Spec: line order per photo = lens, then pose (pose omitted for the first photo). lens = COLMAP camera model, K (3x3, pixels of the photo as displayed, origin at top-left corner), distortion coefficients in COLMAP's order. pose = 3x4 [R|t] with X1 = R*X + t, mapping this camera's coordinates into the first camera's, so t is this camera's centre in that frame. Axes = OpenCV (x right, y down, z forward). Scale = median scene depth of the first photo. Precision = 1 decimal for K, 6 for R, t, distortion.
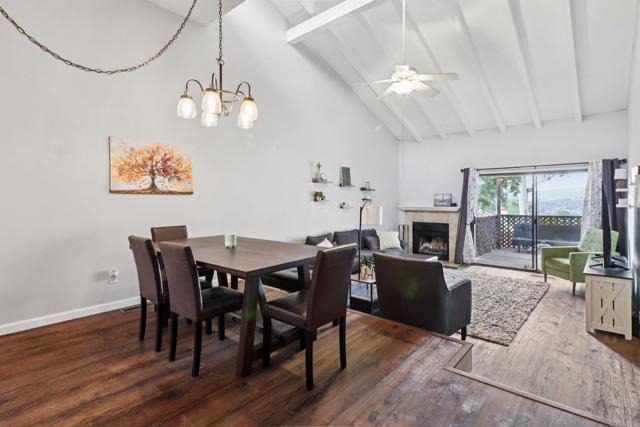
lens RADIAL K [[320.4, 0, 319.3], [0, 320.4, 196.1], [0, 0, 1]] dist [-0.002872, -0.000468]
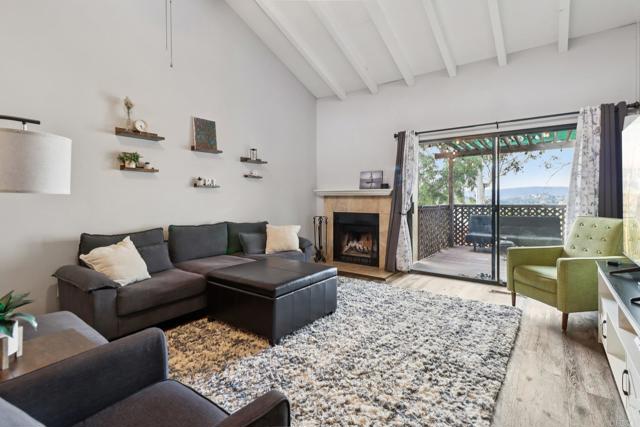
lens RADIAL K [[320.4, 0, 319.3], [0, 320.4, 196.1], [0, 0, 1]] dist [-0.002872, -0.000468]
pose [[0.994777, 0.001897, 0.102057, 0.215741], [-0.002664, 0.999969, 0.007376, 0.045332], [-0.102040, -0.007609, 0.994751, 0.338227]]
